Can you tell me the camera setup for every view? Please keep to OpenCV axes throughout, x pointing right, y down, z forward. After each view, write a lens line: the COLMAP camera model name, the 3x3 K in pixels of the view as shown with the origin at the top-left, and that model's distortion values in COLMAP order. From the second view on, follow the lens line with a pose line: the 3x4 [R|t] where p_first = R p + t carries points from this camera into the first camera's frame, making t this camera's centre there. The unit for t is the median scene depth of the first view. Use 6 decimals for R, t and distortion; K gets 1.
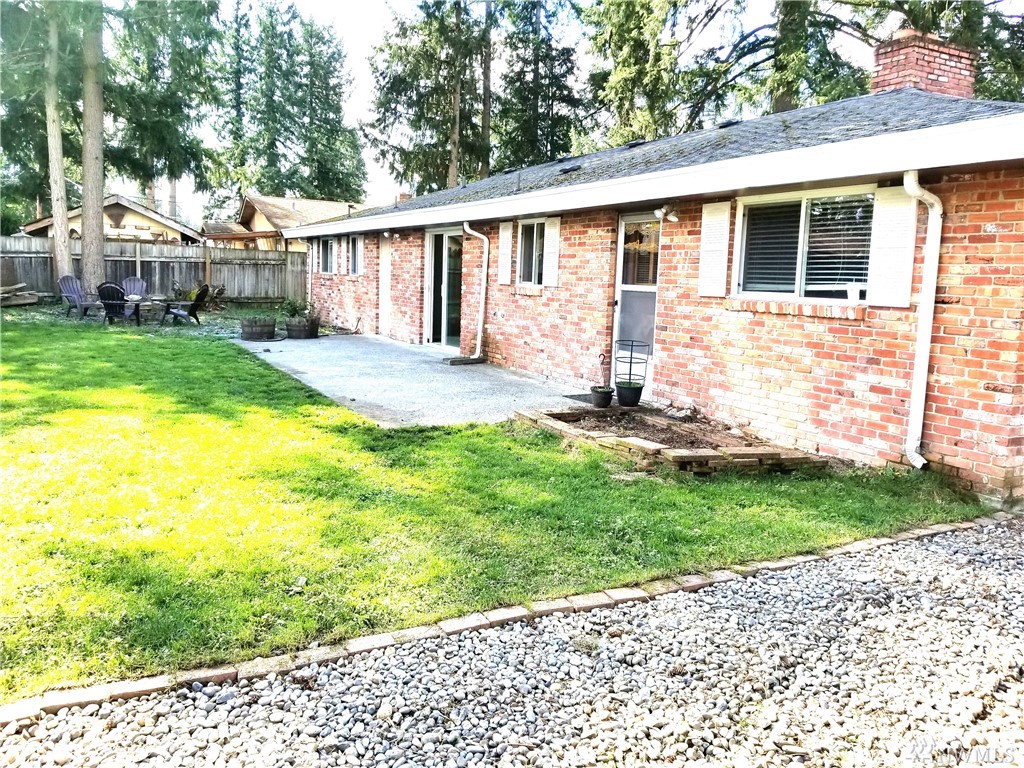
lens RADIAL K [[765.3, 0, 512.0], [0, 765.3, 384.0], [0, 0, 1]] dist [0.003357, -0.007213]
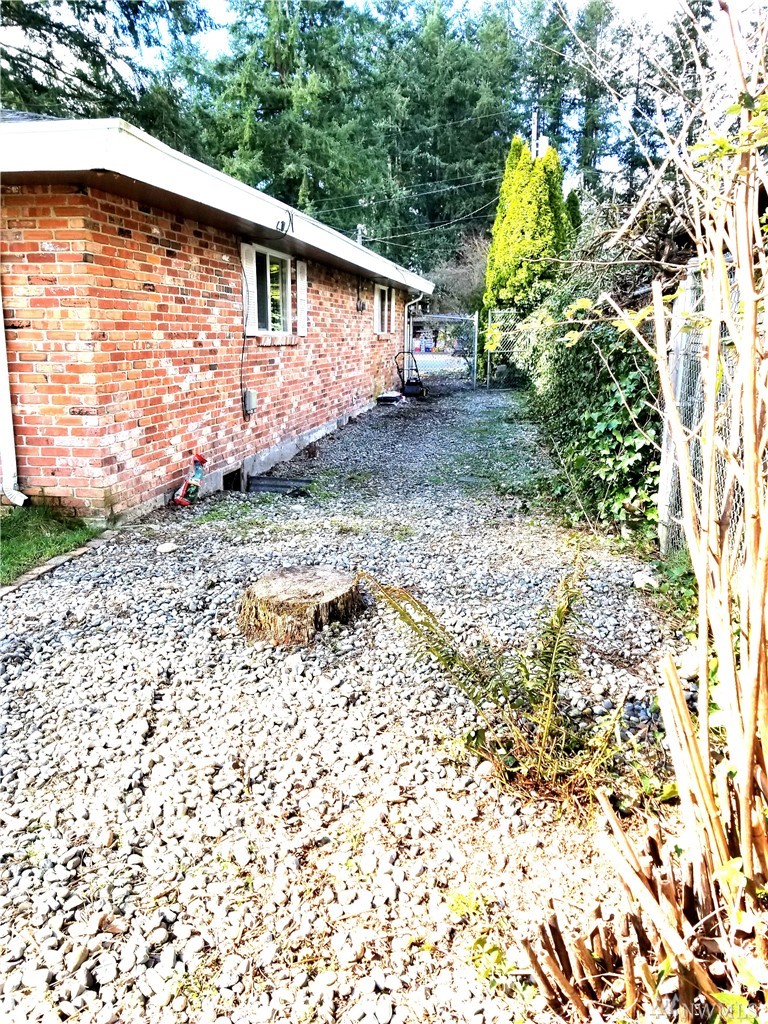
lens RADIAL K [[765.3, 0, 385.5], [0, 765.3, 495.8], [0, 0, 1]] dist [0.003357, -0.007213]
pose [[0.559374, -0.191341, 0.806530, 0.027605], [0.118083, 0.981464, 0.150945, 0.011022], [-0.820462, 0.010803, 0.571599, 0.115999]]
